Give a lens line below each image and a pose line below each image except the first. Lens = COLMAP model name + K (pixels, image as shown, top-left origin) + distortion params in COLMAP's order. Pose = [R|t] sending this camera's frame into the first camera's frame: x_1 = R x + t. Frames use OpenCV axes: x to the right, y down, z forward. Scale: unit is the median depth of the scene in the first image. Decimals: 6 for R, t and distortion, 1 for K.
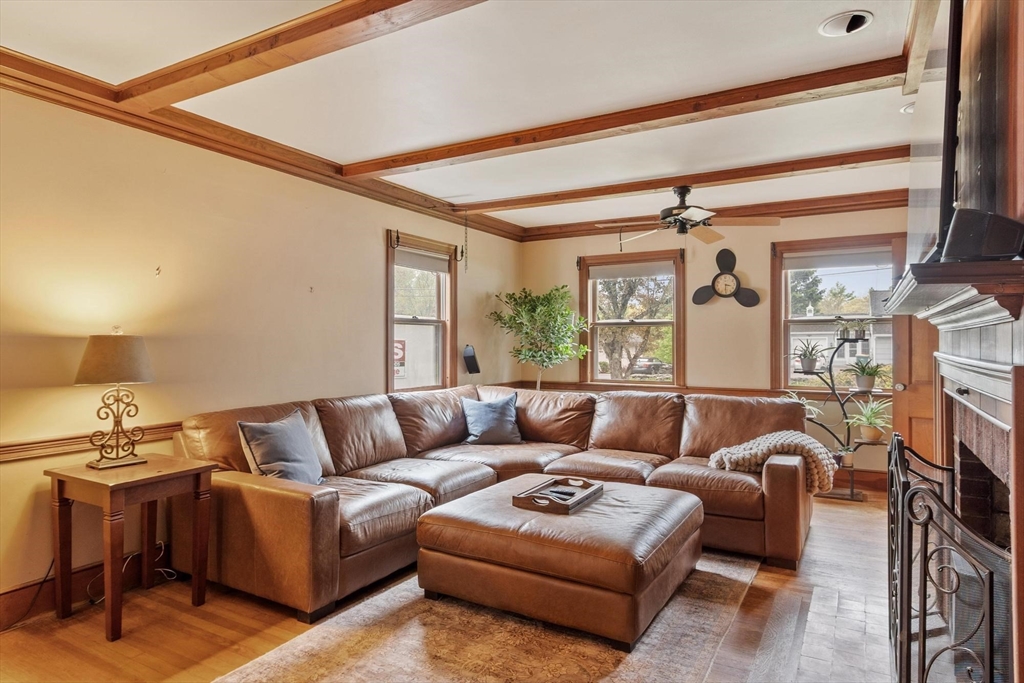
lens RADIAL K [[619.8, 0, 516.6], [0, 619.8, 342.7], [0, 0, 1]] dist [0.000740, -0.000390]
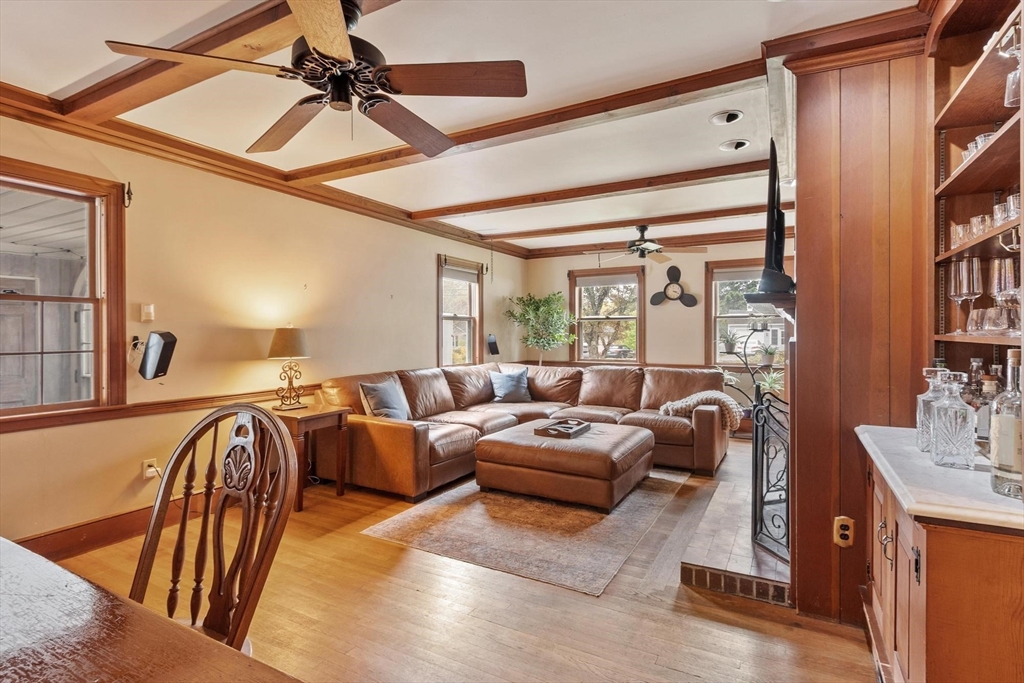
lens RADIAL K [[525.3, 0, 516.2], [0, 525.3, 338.1], [0, 0, 1]] dist [-0.000976, 0.000059]
pose [[0.999852, -0.002253, 0.017062, -0.051760], [0.002096, 0.999955, 0.009231, 0.001637], [-0.017082, -0.009194, 0.999812, -0.237423]]
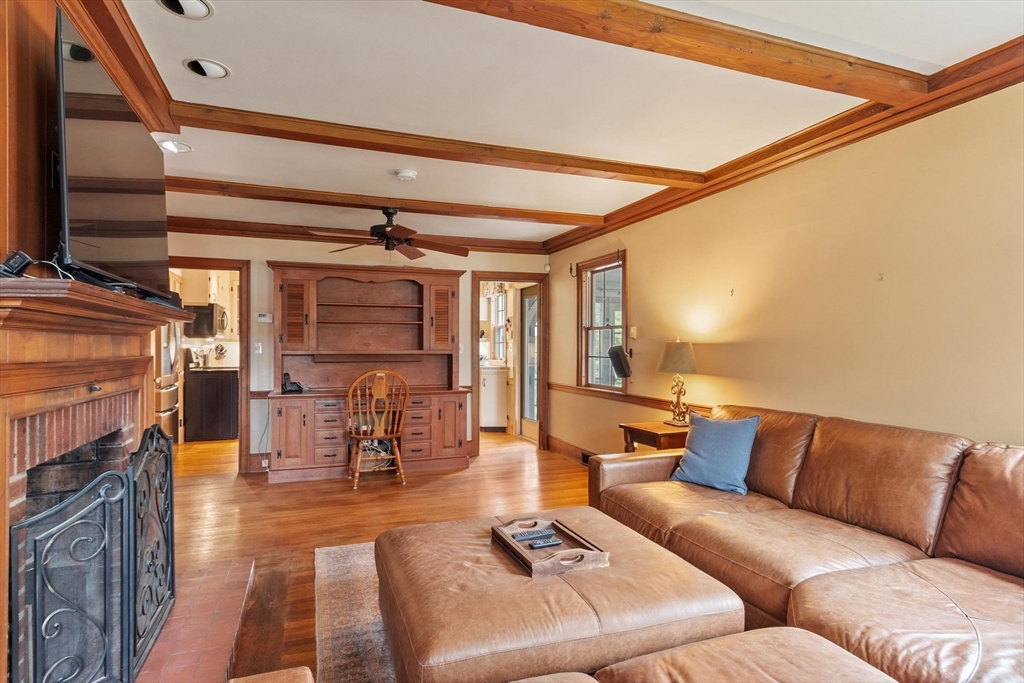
lens RADIAL K [[587.8, 0, 512.0], [0, 587.8, 341.5], [0, 0, 1]] dist [-0.000725, -0.000337]
pose [[-0.625722, -0.003852, -0.780037, 0.487477], [-0.001860, 0.999992, -0.003445, -0.004285], [0.780044, -0.000705, -0.625724, 1.020768]]
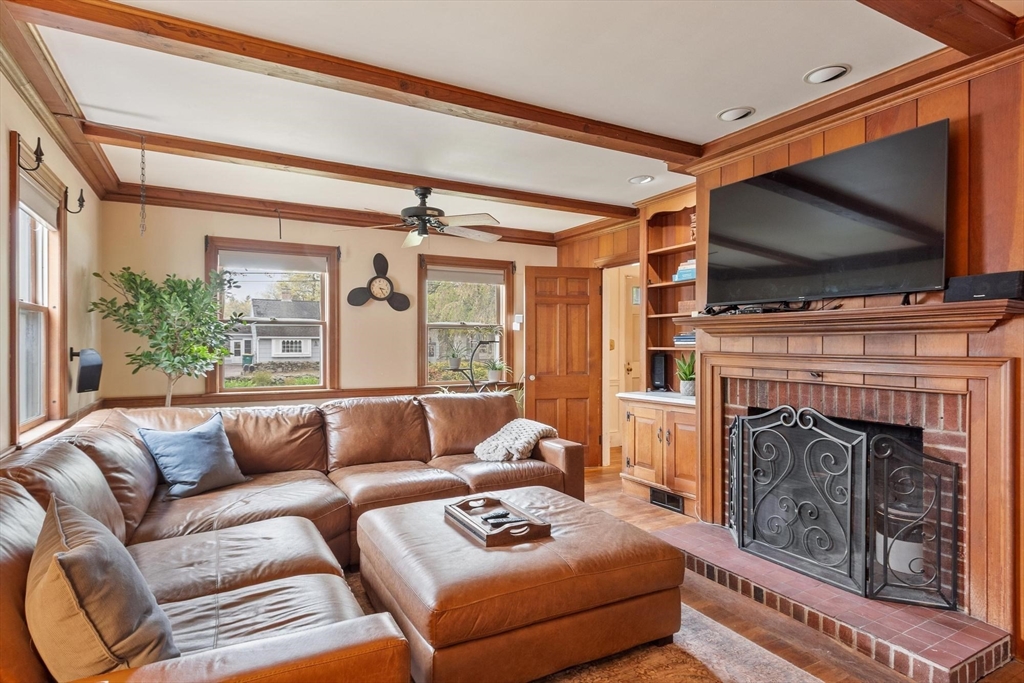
lens RADIAL K [[549.7, 0, 512.1], [0, 549.7, 346.8], [0, 0, 1]] dist [0.001483, -0.000128]
pose [[0.523049, -0.004055, 0.852293, -0.409785], [-0.000997, 0.999985, 0.005369, -0.000866], [-0.852302, -0.003658, 0.523037, 0.411967]]
